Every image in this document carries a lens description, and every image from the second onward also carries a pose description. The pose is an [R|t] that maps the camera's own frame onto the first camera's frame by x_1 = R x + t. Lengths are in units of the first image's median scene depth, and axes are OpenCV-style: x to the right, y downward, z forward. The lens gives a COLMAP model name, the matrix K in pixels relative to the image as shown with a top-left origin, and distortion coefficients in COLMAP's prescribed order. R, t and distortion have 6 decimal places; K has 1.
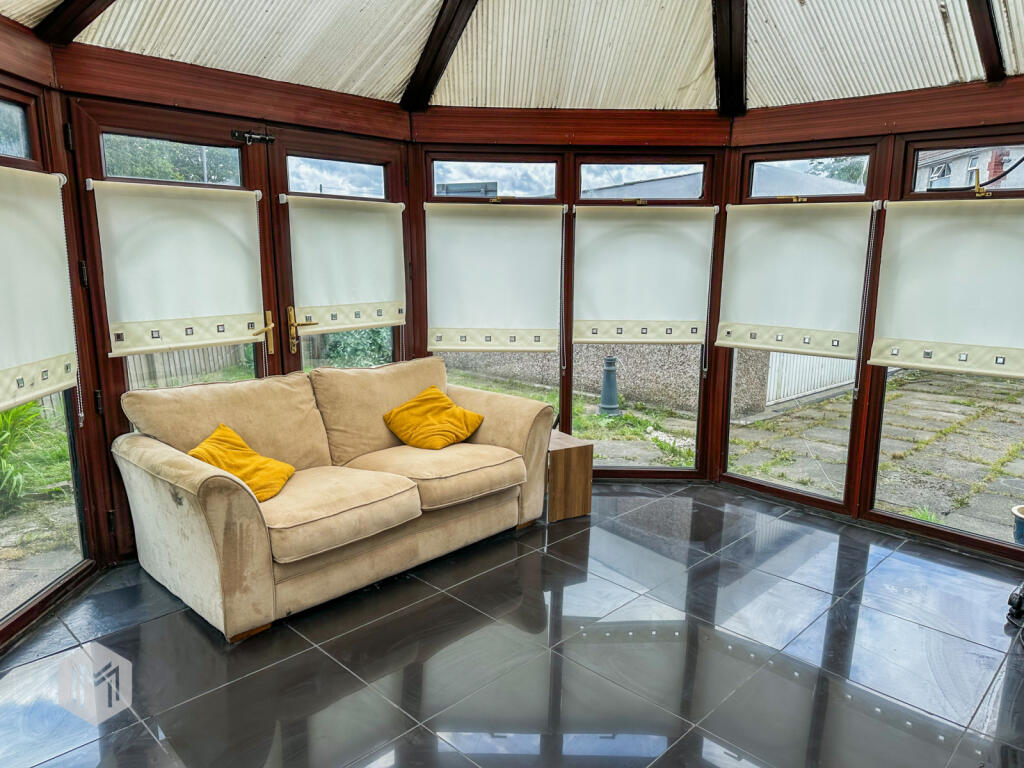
lens RADIAL K [[717.6, 0, 512.0], [0, 717.6, 384.0], [0, 0, 1]] dist [0.024166, -0.036848]
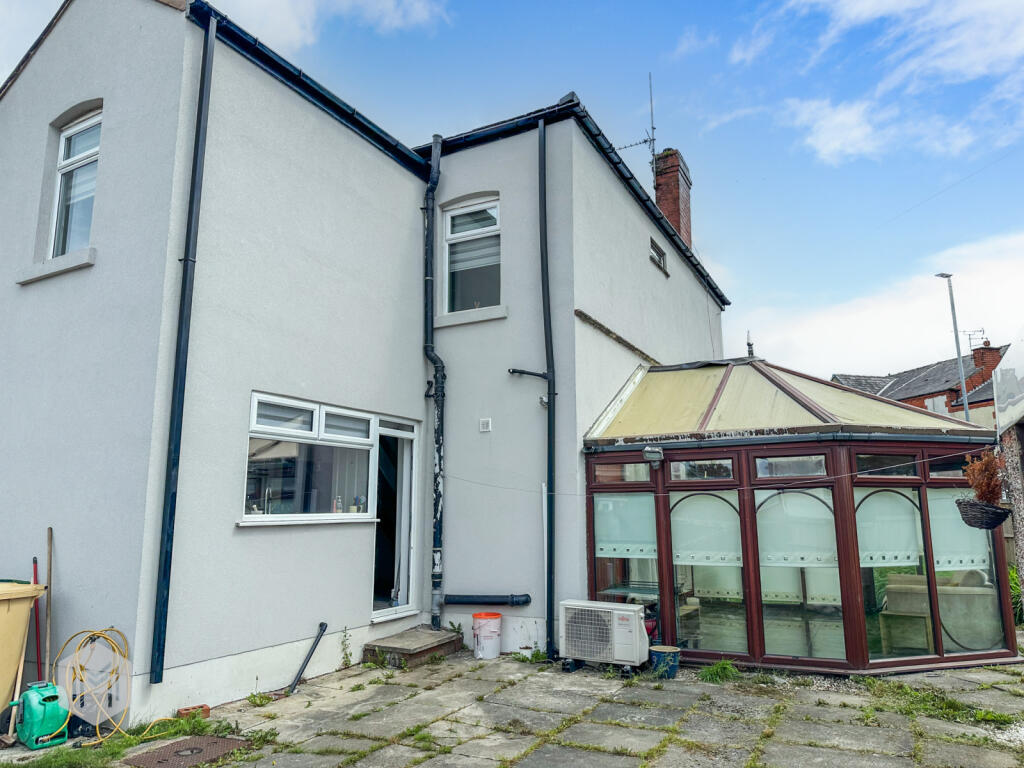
lens RADIAL K [[717.6, 0, 512.0], [0, 717.6, 384.0], [0, 0, 1]] dist [0.024166, -0.036848]
pose [[0.264808, -0.165965, -0.949912, 1.655569], [-0.184903, 0.958060, -0.218934, -0.021960], [0.946408, 0.233617, 0.223014, 0.162279]]
